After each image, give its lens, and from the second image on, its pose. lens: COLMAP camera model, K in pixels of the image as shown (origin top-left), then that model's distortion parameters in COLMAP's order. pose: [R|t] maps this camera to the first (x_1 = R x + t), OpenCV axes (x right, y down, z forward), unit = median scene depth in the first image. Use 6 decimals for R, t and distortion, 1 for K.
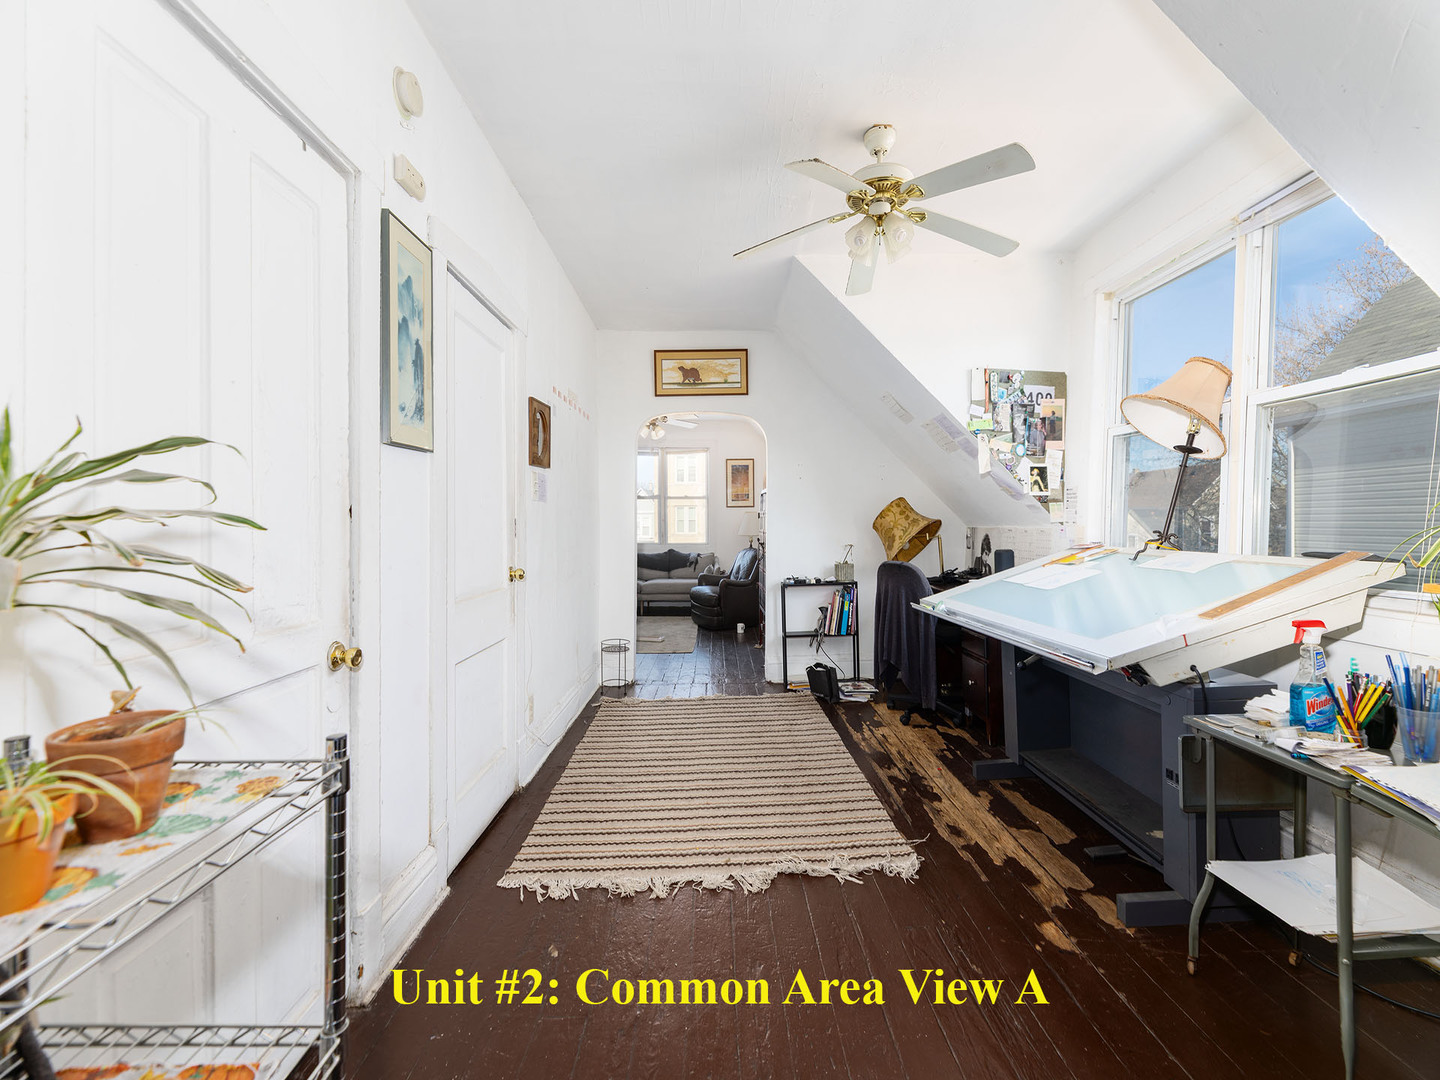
lens RADIAL K [[573.0, 0, 720.0], [0, 573.0, 540.0], [0, 0, 1]] dist [-0.000521, -0.000065]
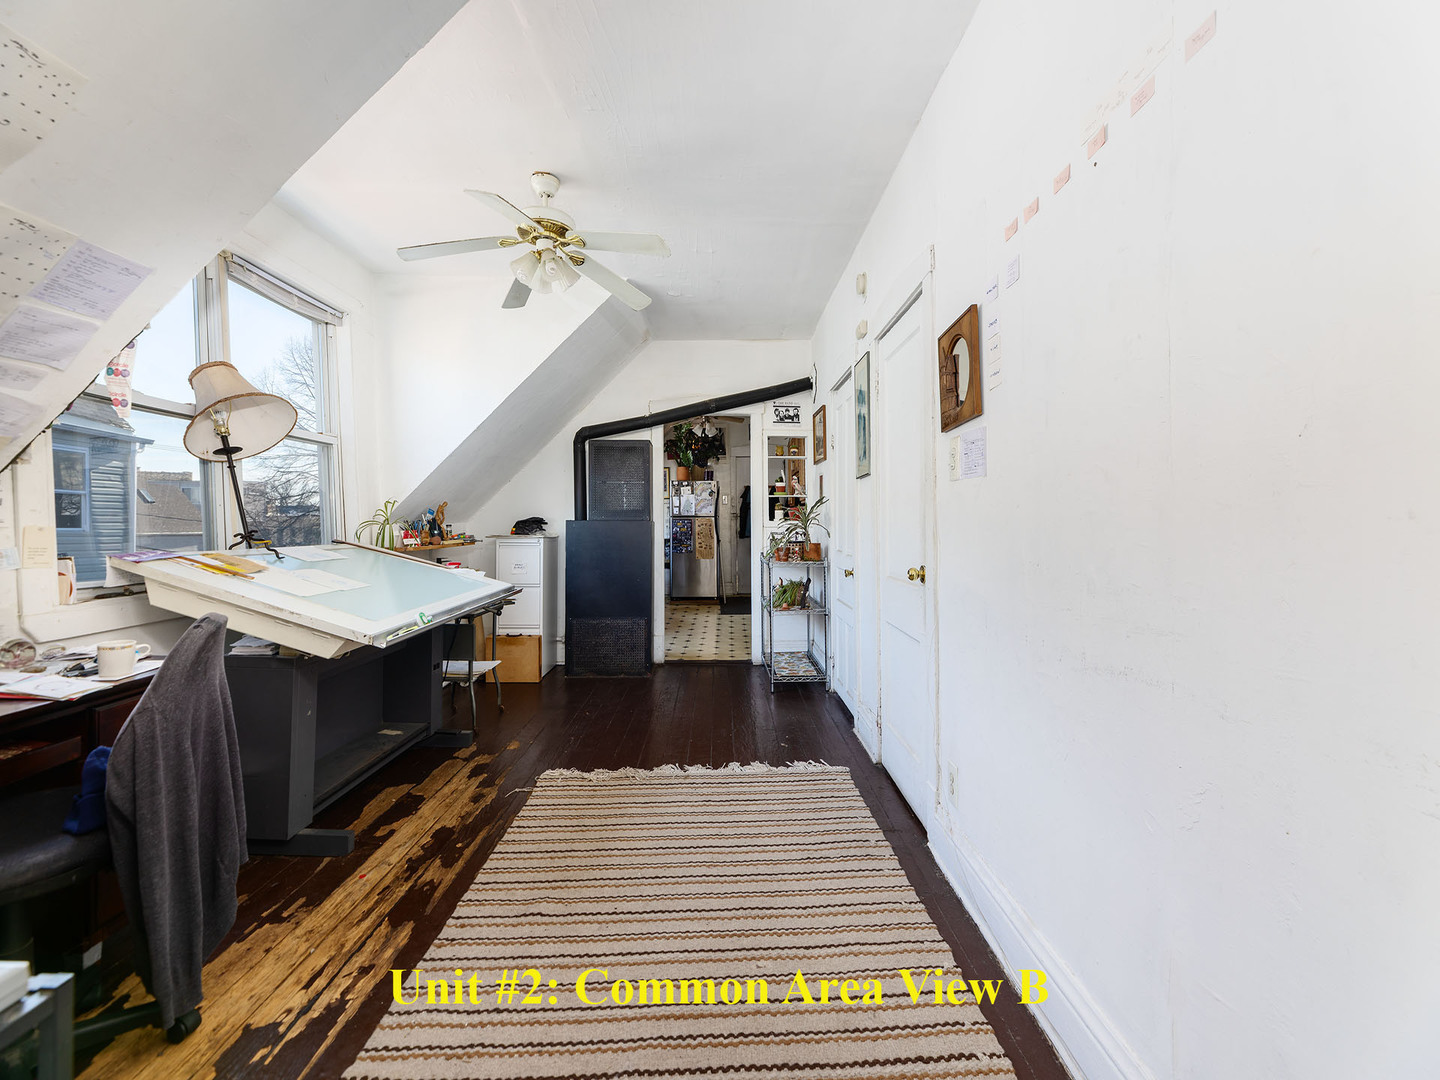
lens RADIAL K [[573.0, 0, 720.0], [0, 573.0, 540.0], [0, 0, 1]] dist [-0.000521, -0.000065]
pose [[-0.999940, 0.010376, 0.003618, -0.060299], [0.010551, 0.998580, 0.052210, -0.039534], [-0.003072, 0.052245, -0.998630, 1.855635]]
